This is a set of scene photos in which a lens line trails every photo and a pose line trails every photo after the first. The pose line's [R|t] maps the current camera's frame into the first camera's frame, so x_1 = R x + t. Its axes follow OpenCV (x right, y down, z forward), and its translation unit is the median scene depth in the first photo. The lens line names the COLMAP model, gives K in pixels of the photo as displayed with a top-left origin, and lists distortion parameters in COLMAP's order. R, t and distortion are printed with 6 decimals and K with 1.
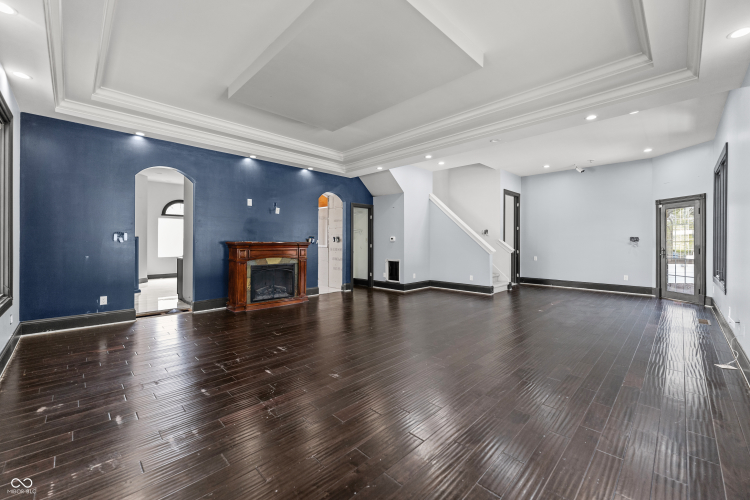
lens RADIAL K [[304.6, 0, 375.3], [0, 304.6, 243.9], [0, 0, 1]] dist [0.000574, 0.000702]
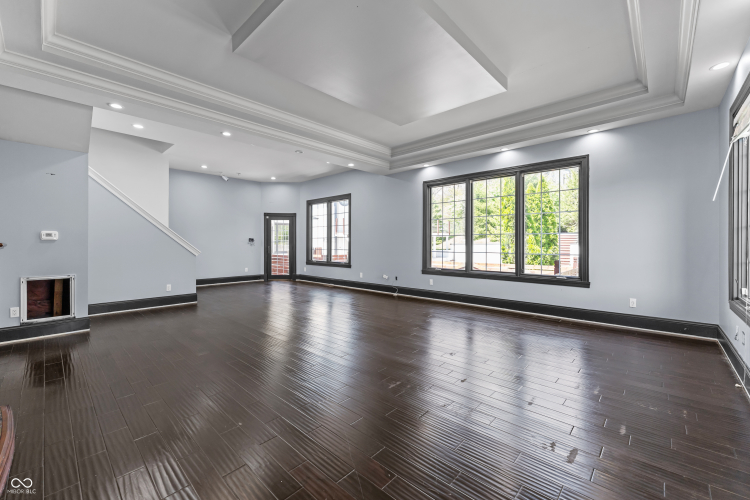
lens RADIAL K [[304.6, 0, 374.3], [0, 304.6, 245.7], [0, 0, 1]] dist [0.000574, 0.000702]
pose [[-0.028529, -0.011734, 0.999524, -0.508553], [0.005251, 0.999916, 0.011889, -0.002598], [-0.999579, 0.005588, -0.028465, 0.519449]]
